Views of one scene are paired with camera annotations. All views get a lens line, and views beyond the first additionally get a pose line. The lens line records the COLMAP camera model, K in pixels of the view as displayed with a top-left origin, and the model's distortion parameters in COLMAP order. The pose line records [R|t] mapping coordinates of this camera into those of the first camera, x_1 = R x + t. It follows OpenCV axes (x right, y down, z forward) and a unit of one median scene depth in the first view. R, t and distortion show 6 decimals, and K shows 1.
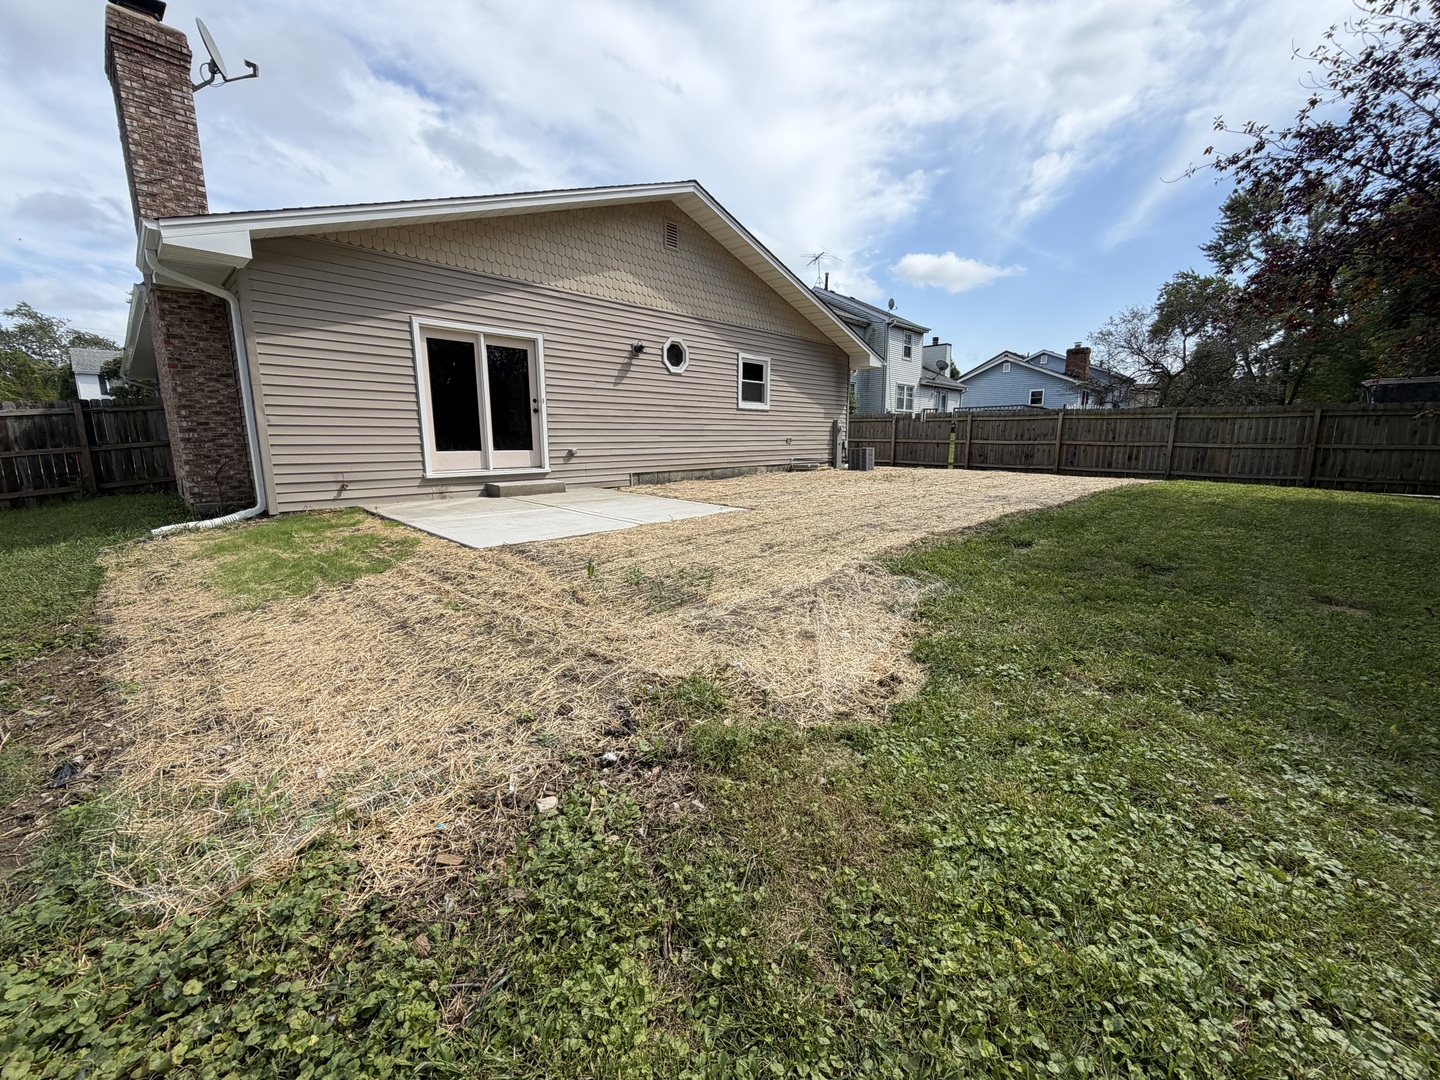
lens RADIAL K [[574.7, 0, 720.1], [0, 574.7, 539.5], [0, 0, 1]] dist [-0.000690, -0.000120]
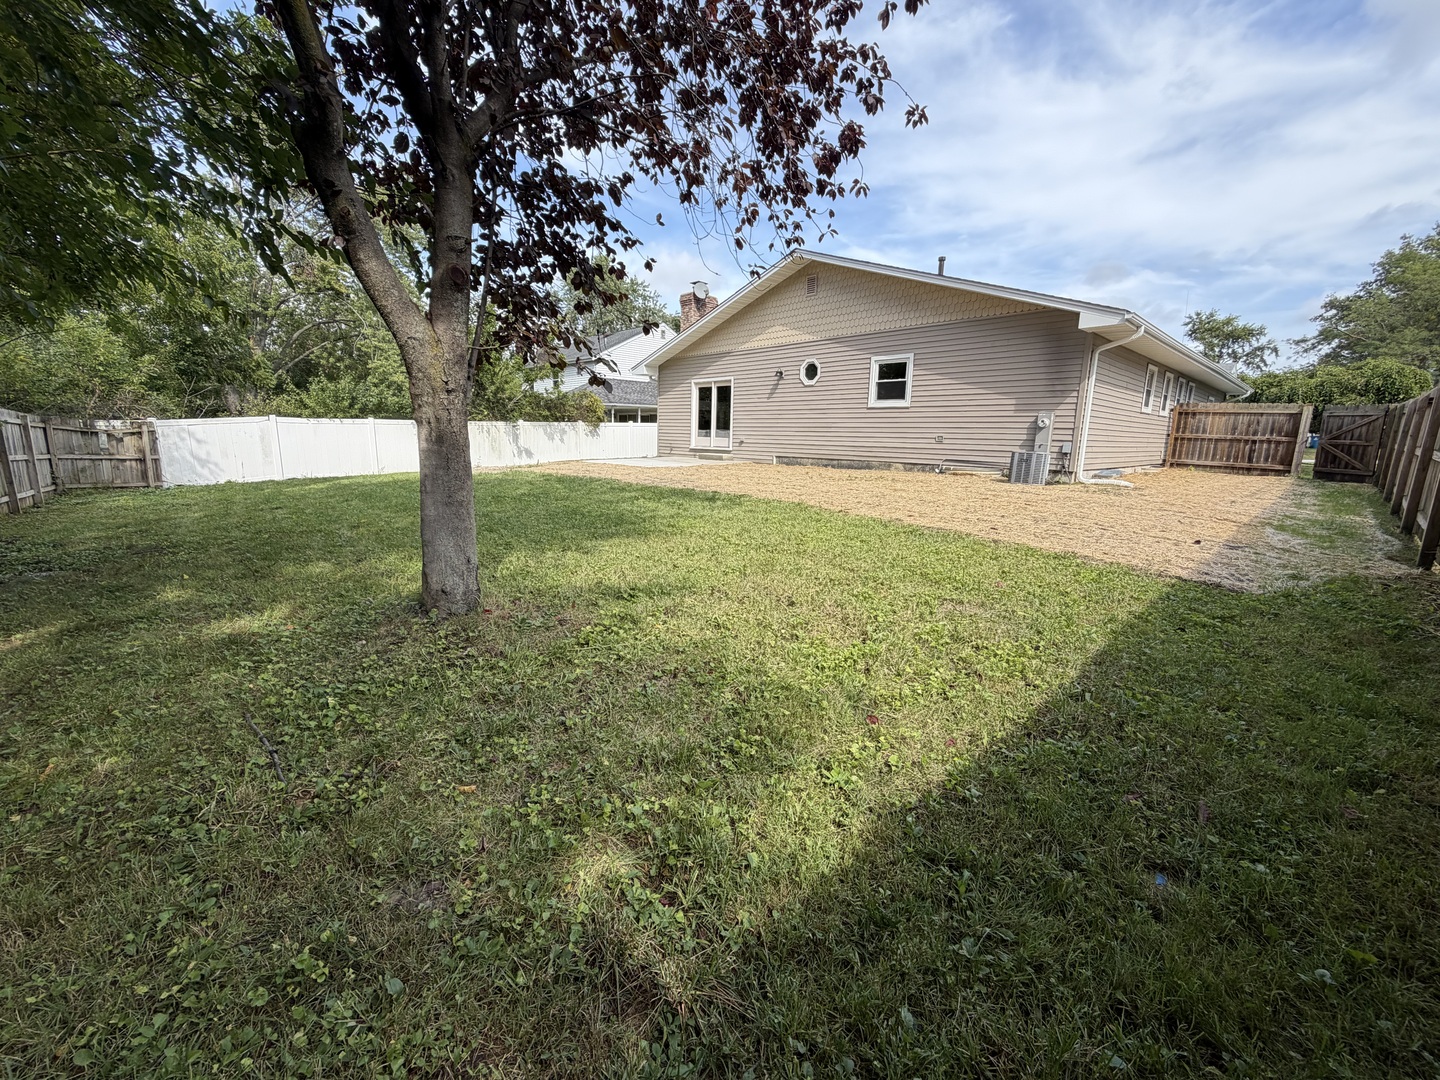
lens RADIAL K [[574.7, 0, 718.9], [0, 574.7, 544.2], [0, 0, 1]] dist [-0.000690, -0.000120]
pose [[-0.055331, 0.188261, -0.980559, 1.199573], [-0.196473, 0.960810, 0.195556, -0.136834], [0.978947, 0.203473, -0.016175, 0.800571]]
